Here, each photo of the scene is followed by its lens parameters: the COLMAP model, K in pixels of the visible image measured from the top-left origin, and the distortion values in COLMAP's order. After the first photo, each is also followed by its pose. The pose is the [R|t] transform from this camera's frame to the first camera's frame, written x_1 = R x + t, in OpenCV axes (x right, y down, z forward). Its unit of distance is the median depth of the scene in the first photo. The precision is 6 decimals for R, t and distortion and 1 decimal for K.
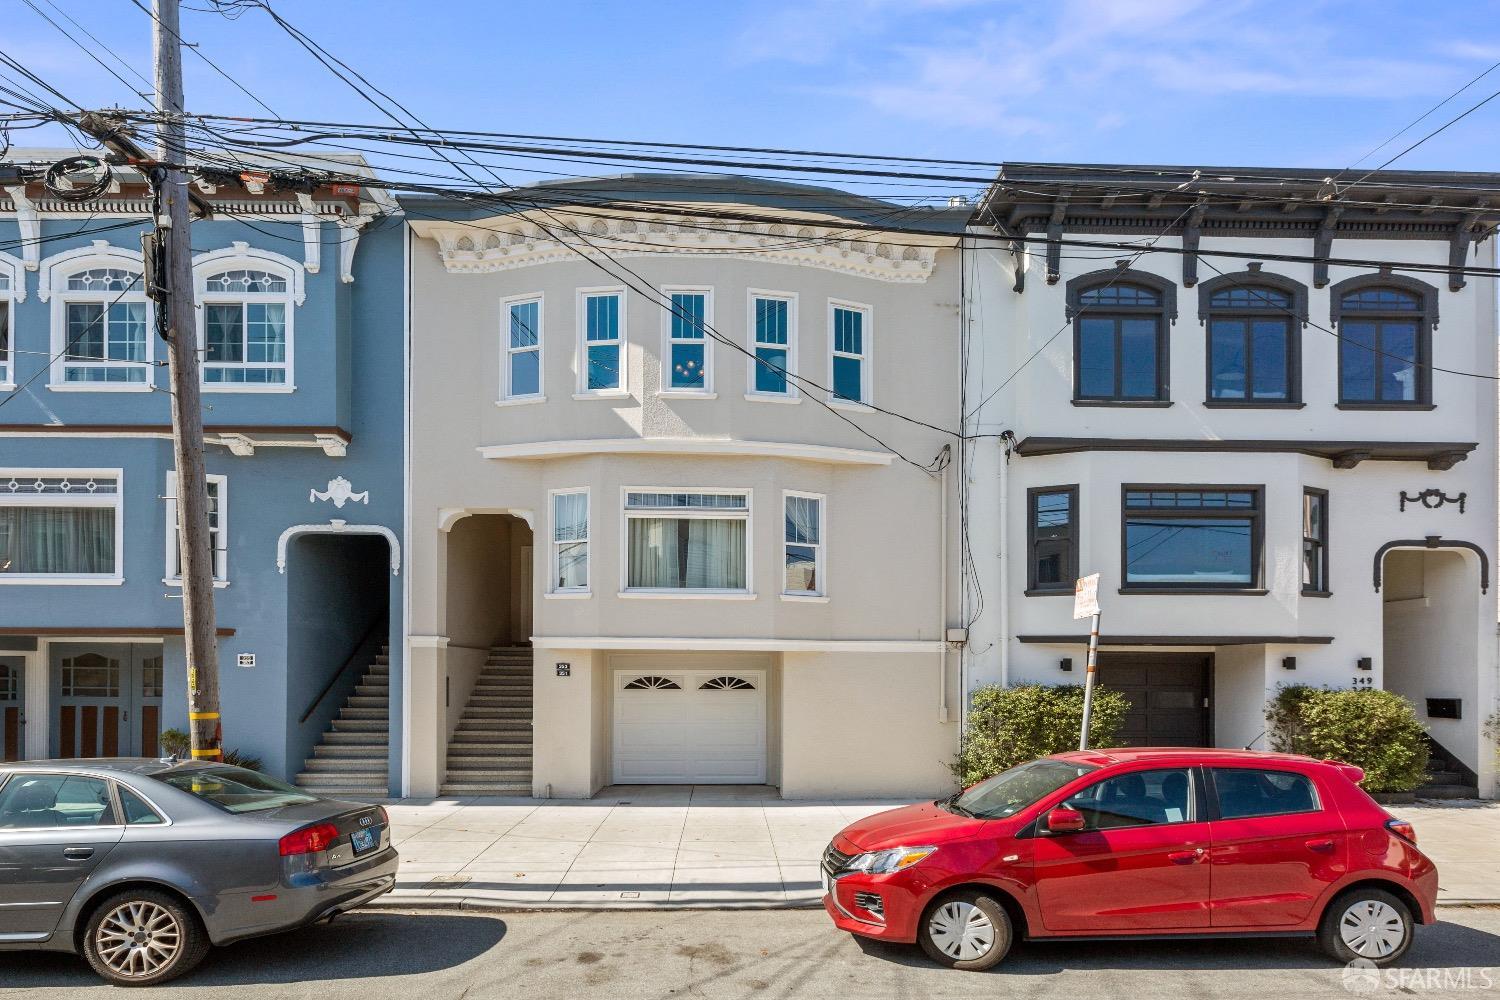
lens RADIAL K [[740.9, 0, 750.2], [0, 740.9, 665.7], [0, 0, 1]] dist [0.002790, 0.001014]
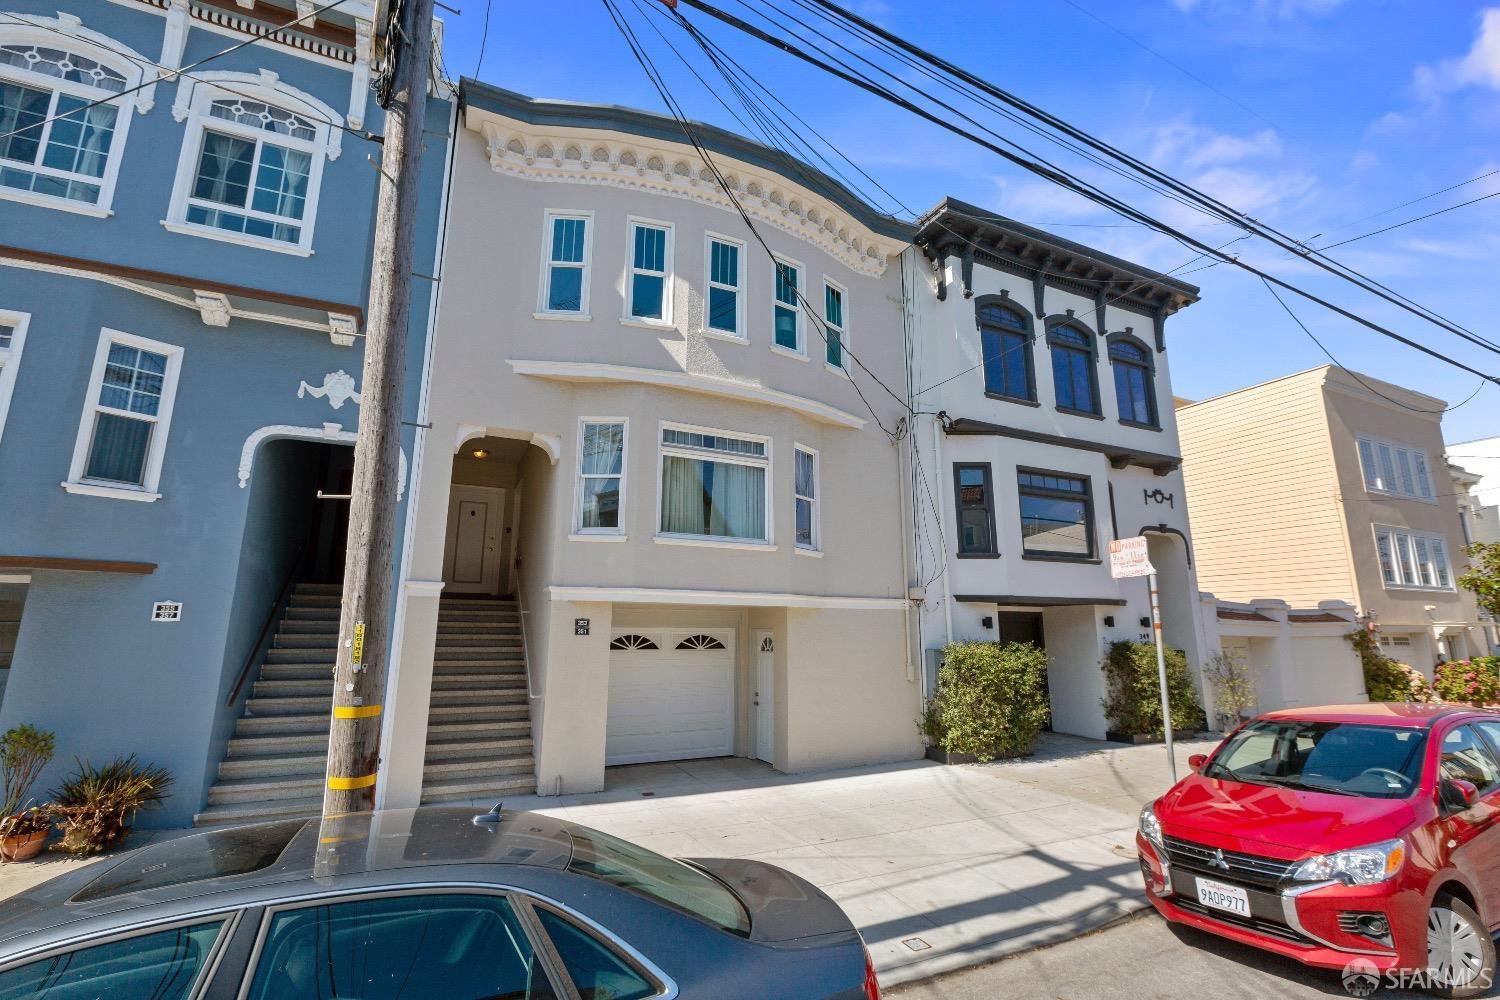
lens RADIAL K [[676.4, 0, 742.5], [0, 676.4, 482.4], [0, 0, 1]] dist [-0.004086, -0.001000]
pose [[0.945154, 0.067629, 0.319548, -0.320765], [-0.000138, 0.978412, -0.206662, 0.003249], [-0.326626, 0.195284, 0.924759, 0.203366]]
